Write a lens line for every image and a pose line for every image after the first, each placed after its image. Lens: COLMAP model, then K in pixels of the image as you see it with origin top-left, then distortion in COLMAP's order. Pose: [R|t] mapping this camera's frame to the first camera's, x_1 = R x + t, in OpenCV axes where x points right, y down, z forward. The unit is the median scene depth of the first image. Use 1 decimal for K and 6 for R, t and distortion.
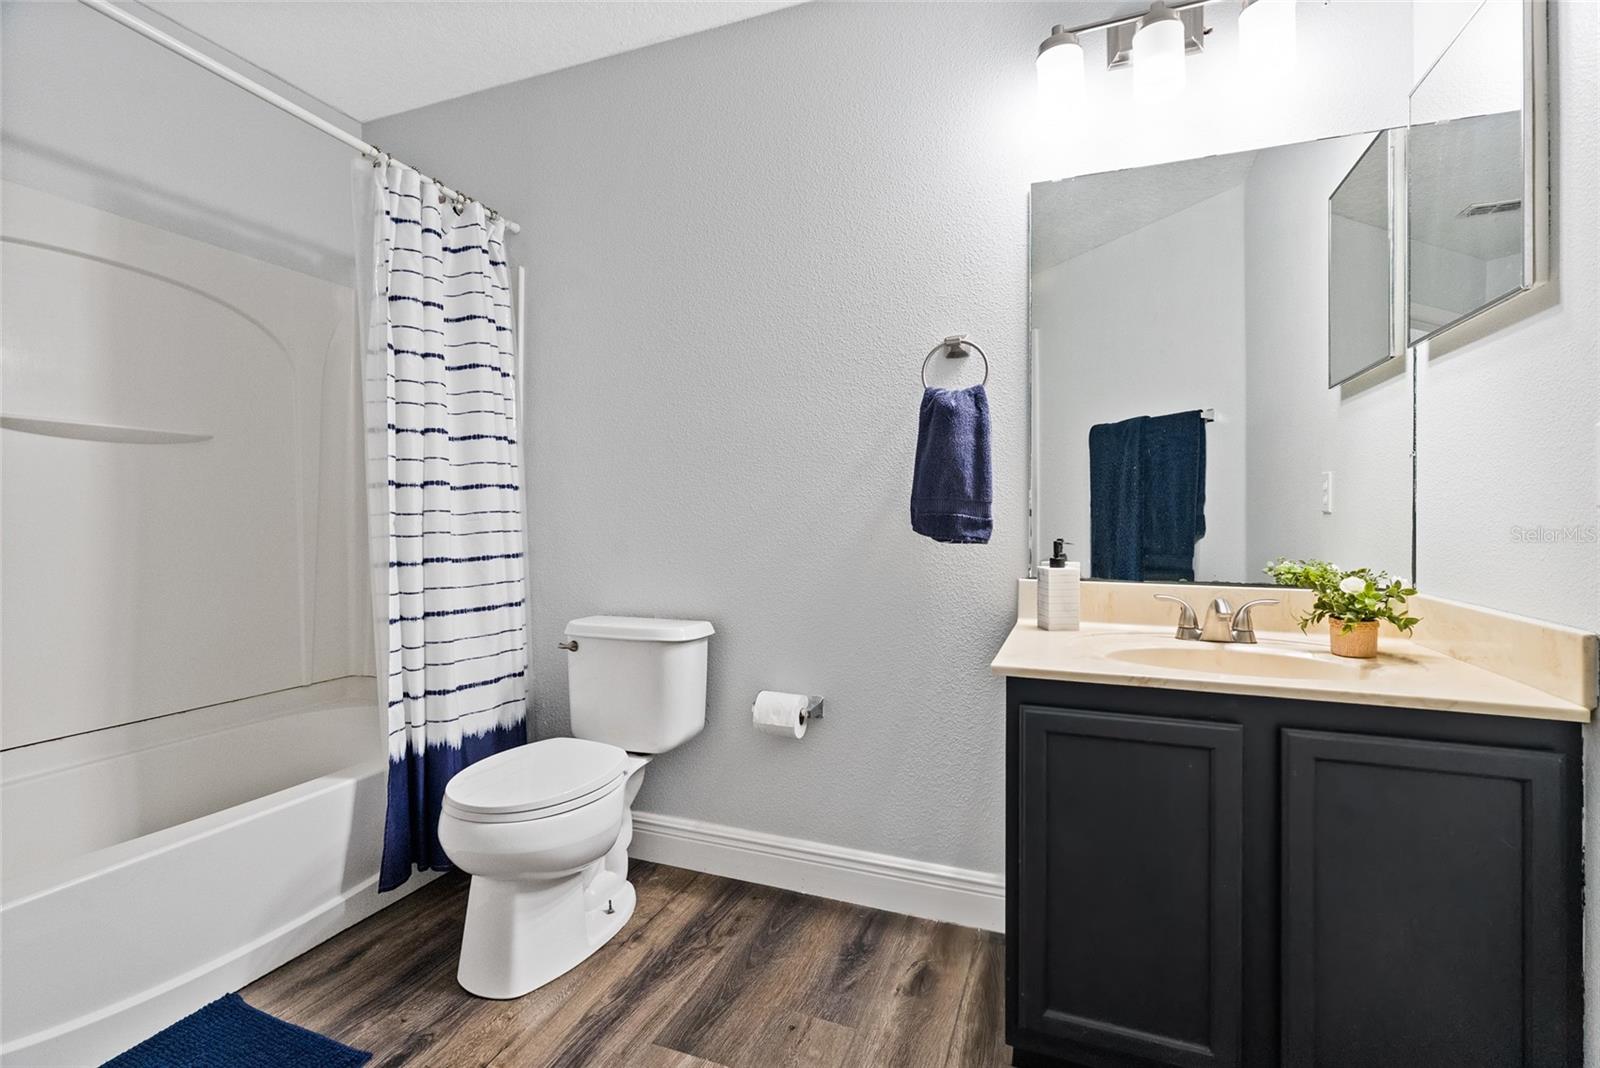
lens RADIAL K [[715.6, 0, 800.8], [0, 715.6, 524.8], [0, 0, 1]] dist [-0.008093, 0.001213]
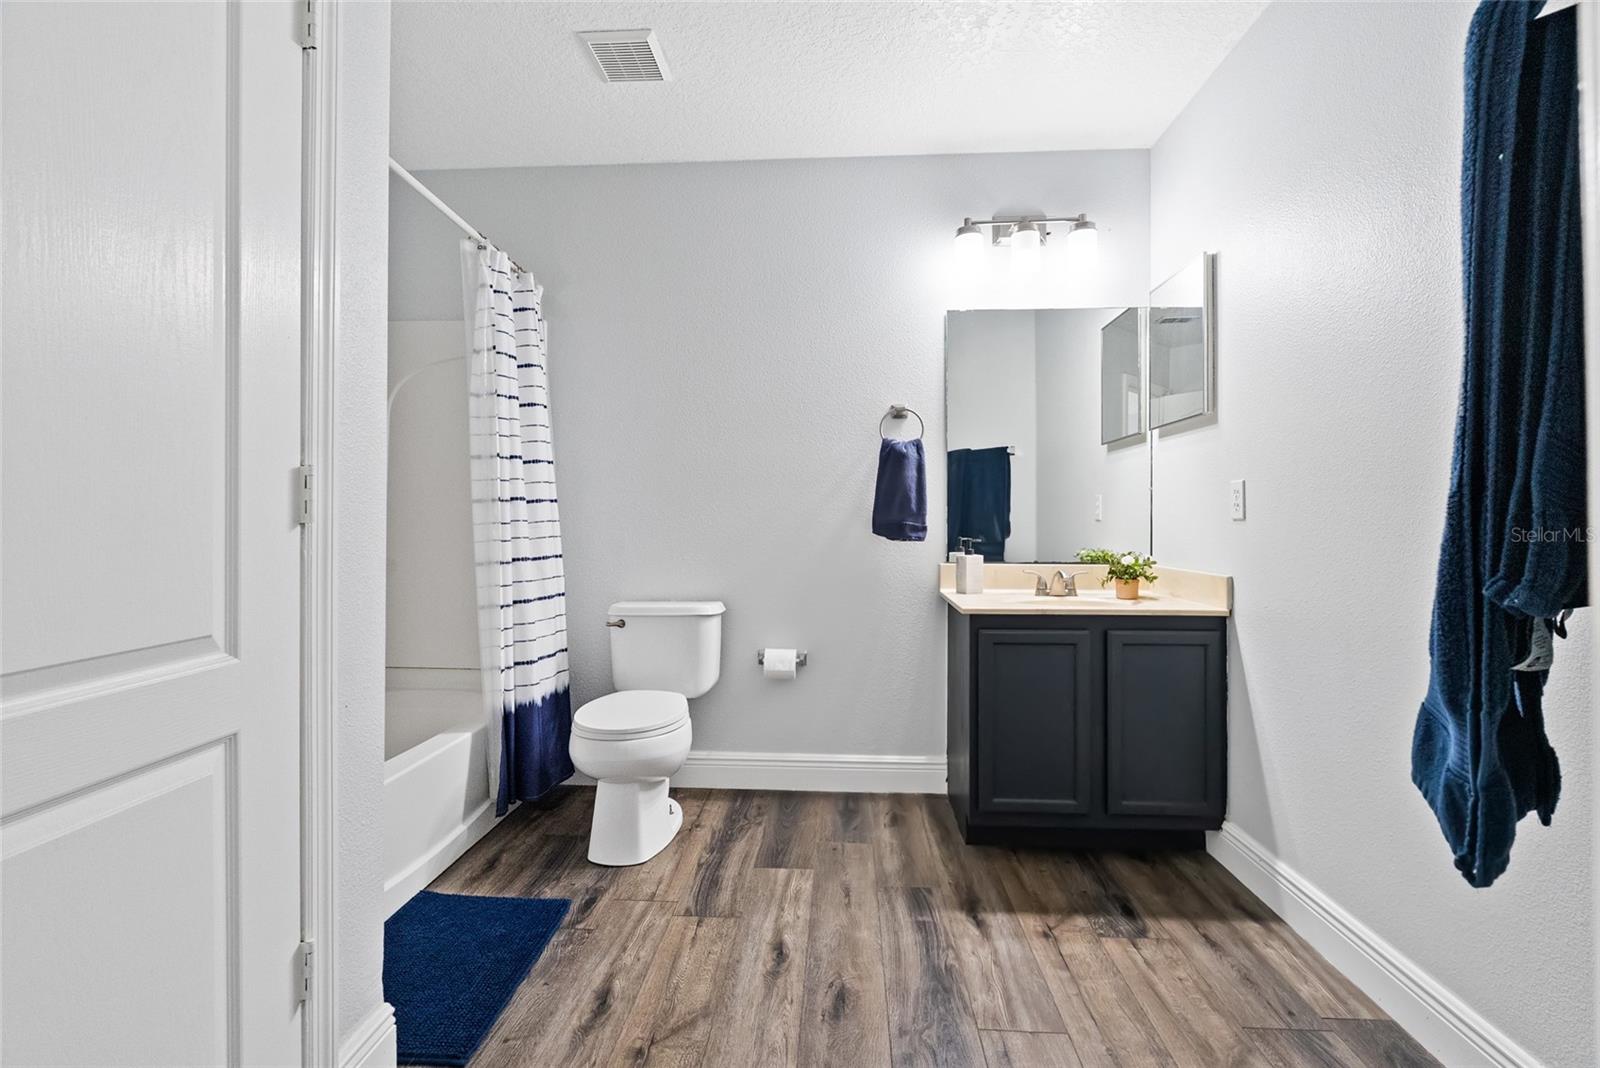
lens RADIAL K [[715.6, 0, 799.8], [0, 715.6, 532.8], [0, 0, 1]] dist [-0.008093, 0.001213]
pose [[0.954022, -0.007157, 0.299651, -0.460629], [0.006329, 0.999973, 0.003736, 0.001196], [-0.299670, -0.001668, 0.954042, -0.400416]]
